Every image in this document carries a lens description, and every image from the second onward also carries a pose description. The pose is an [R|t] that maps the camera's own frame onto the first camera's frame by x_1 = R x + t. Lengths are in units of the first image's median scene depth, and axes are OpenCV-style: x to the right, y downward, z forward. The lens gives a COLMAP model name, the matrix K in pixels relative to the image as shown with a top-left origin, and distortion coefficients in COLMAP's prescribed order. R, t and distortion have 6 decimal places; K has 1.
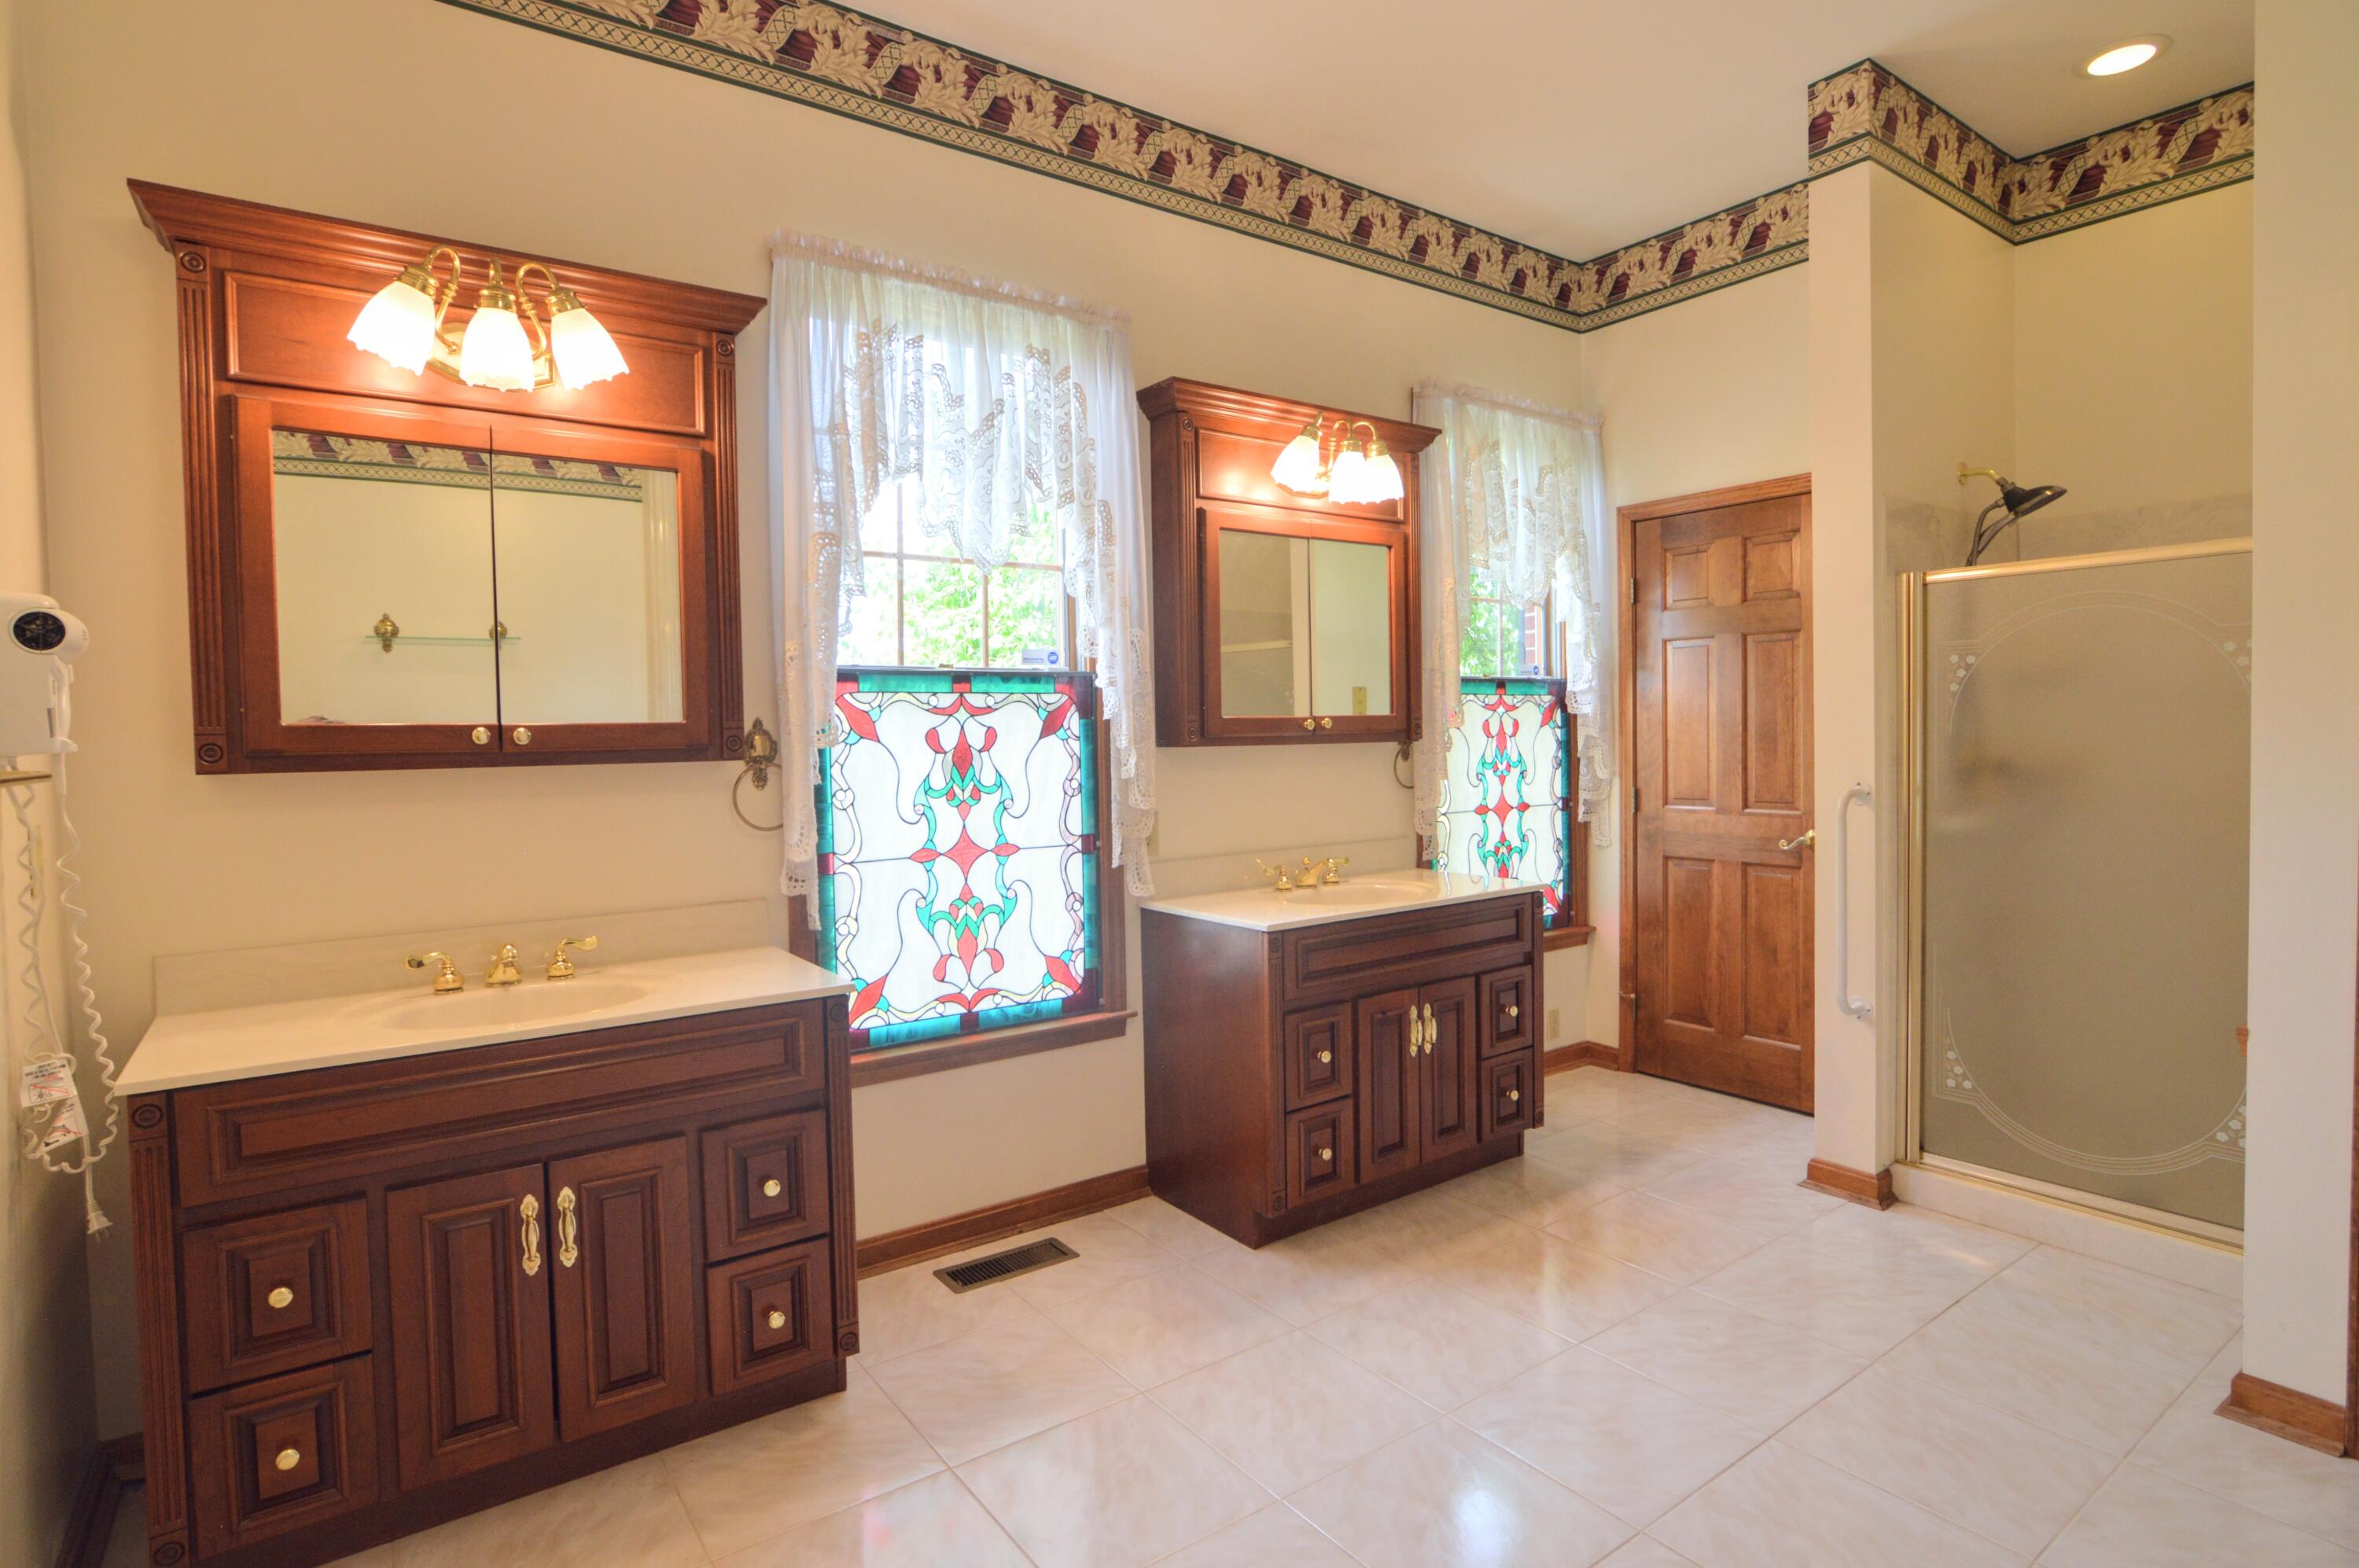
lens RADIAL K [[1182.5, 0, 1167.4], [0, 1182.5, 770.8], [0, 0, 1]] dist [-0.032846, 0.011509]
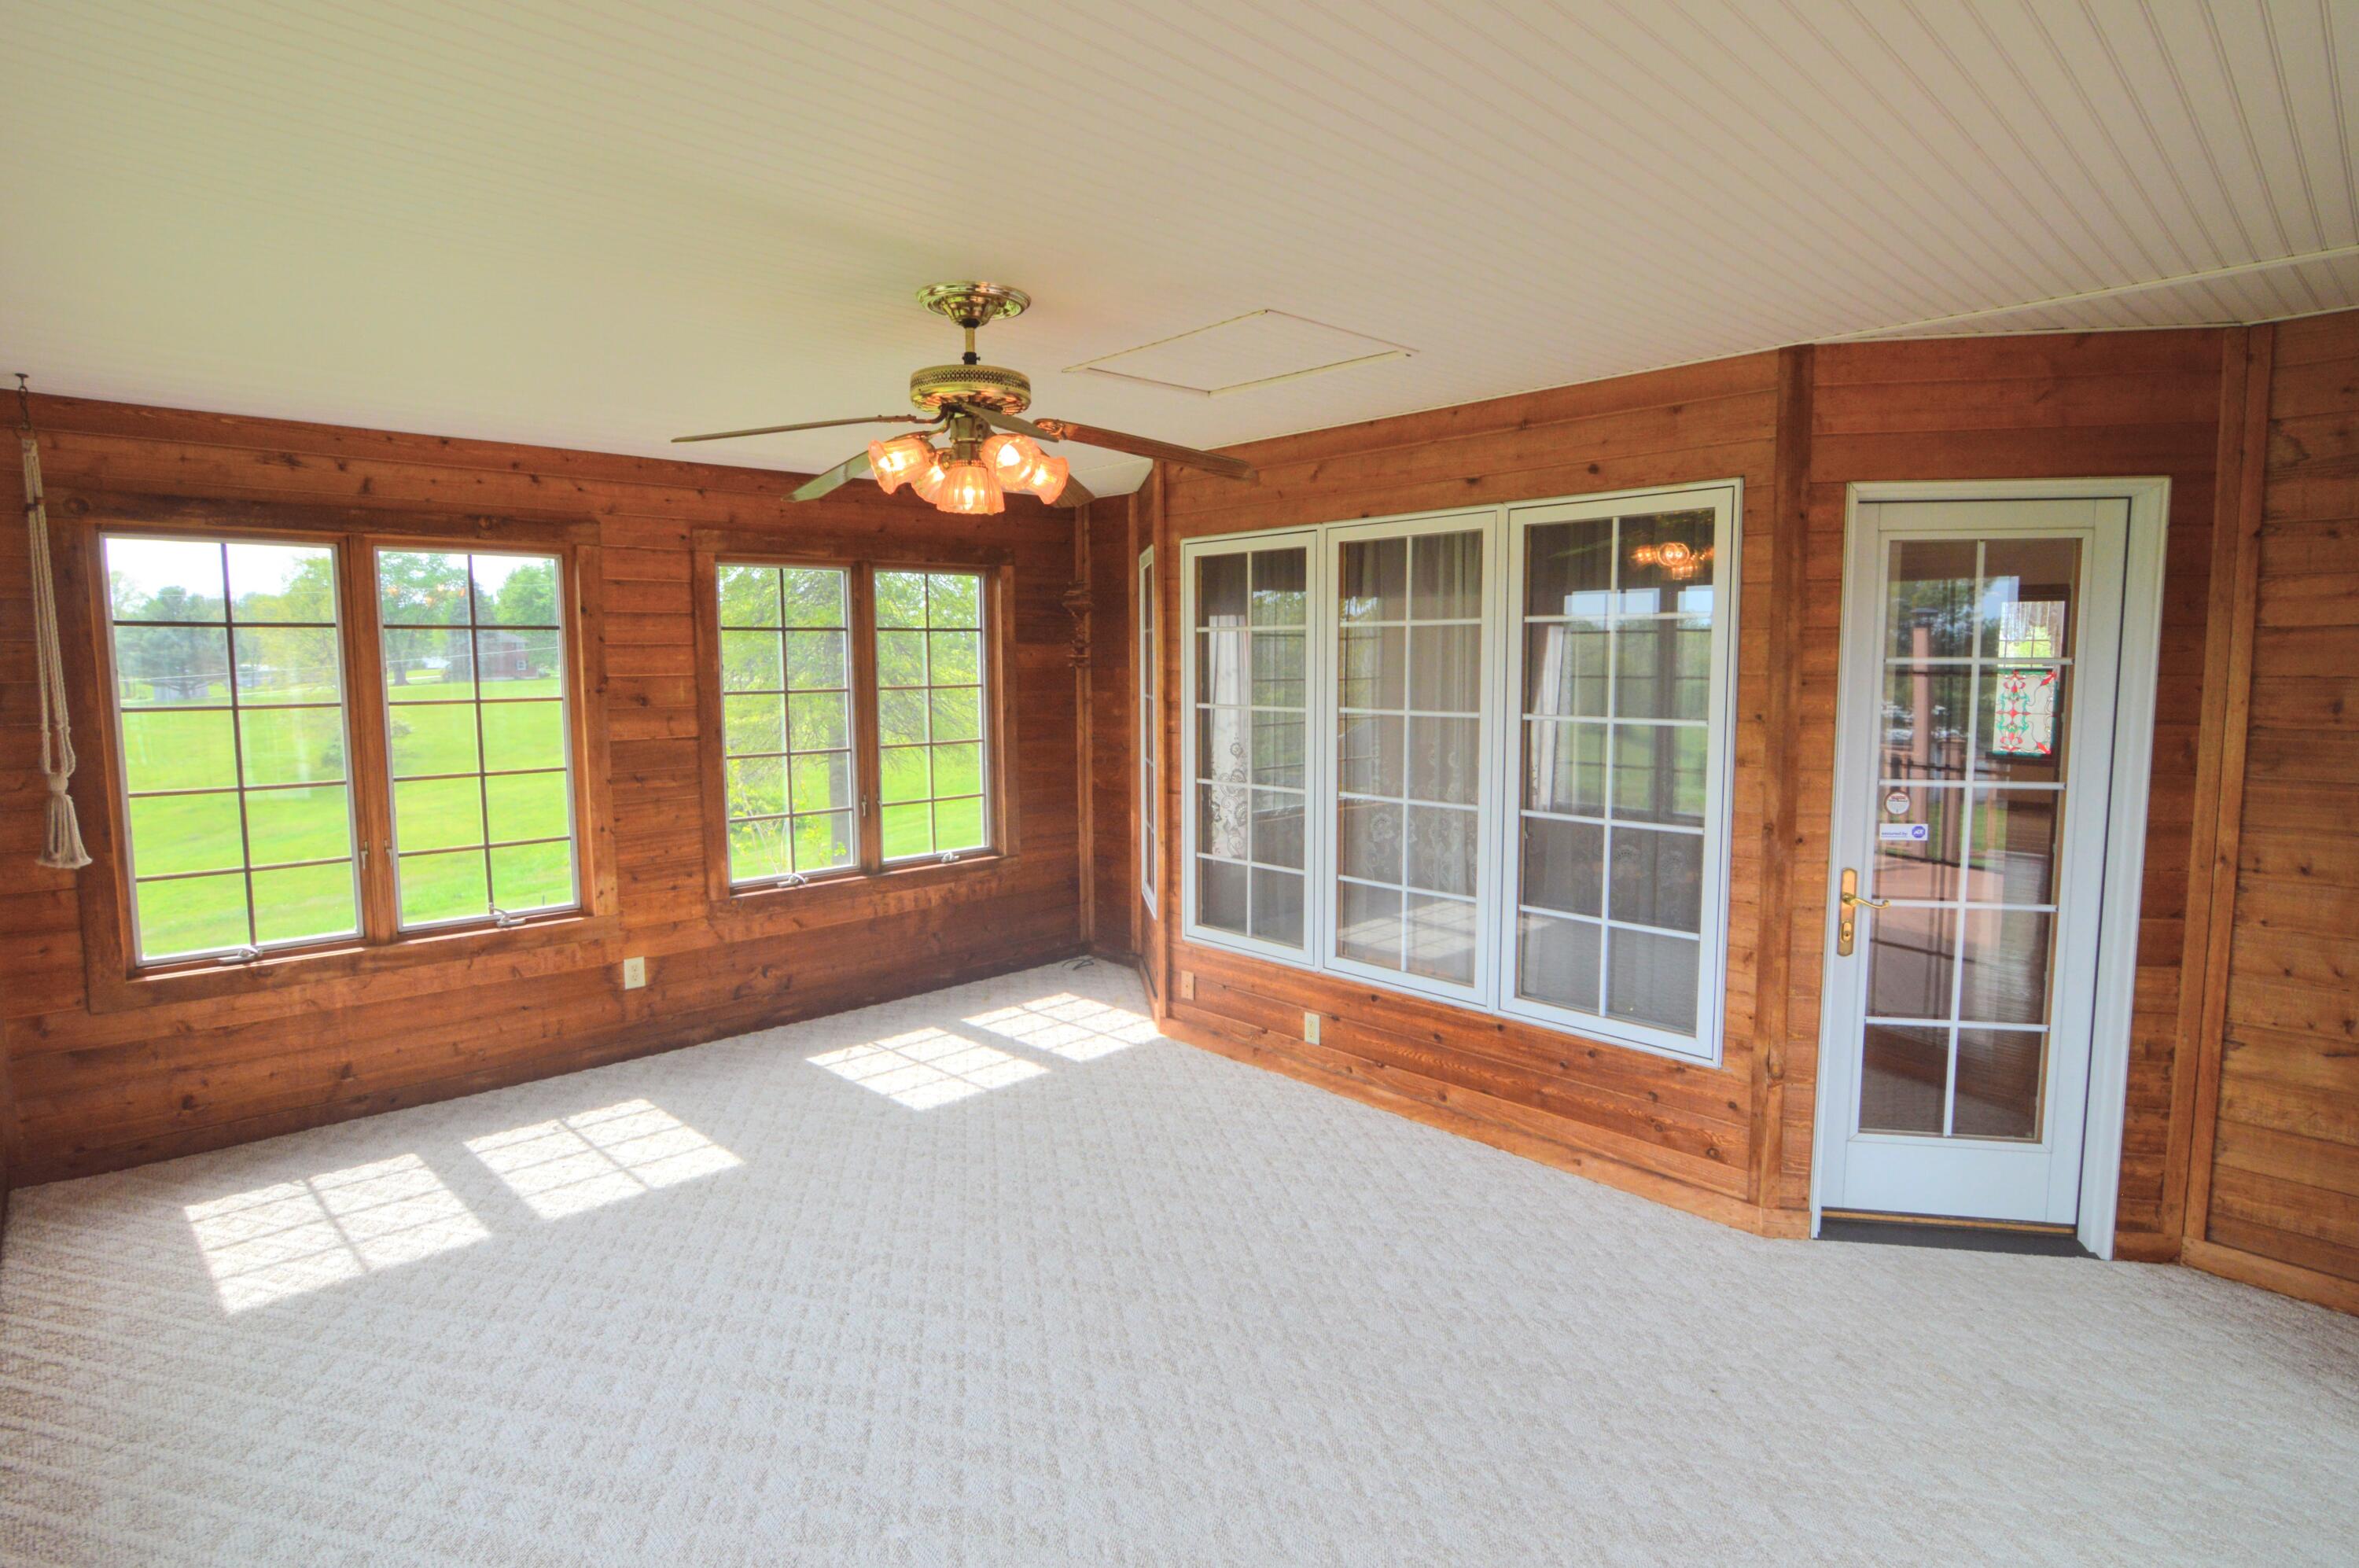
lens RADIAL K [[1182.5, 0, 1167.4], [0, 1182.5, 770.8], [0, 0, 1]] dist [-0.032846, 0.011509]
pose [[0.132657, 0.113134, -0.984684, 3.432807], [-0.029213, 0.993479, 0.110209, -0.092237], [0.990731, 0.014145, 0.135097, -2.450704]]
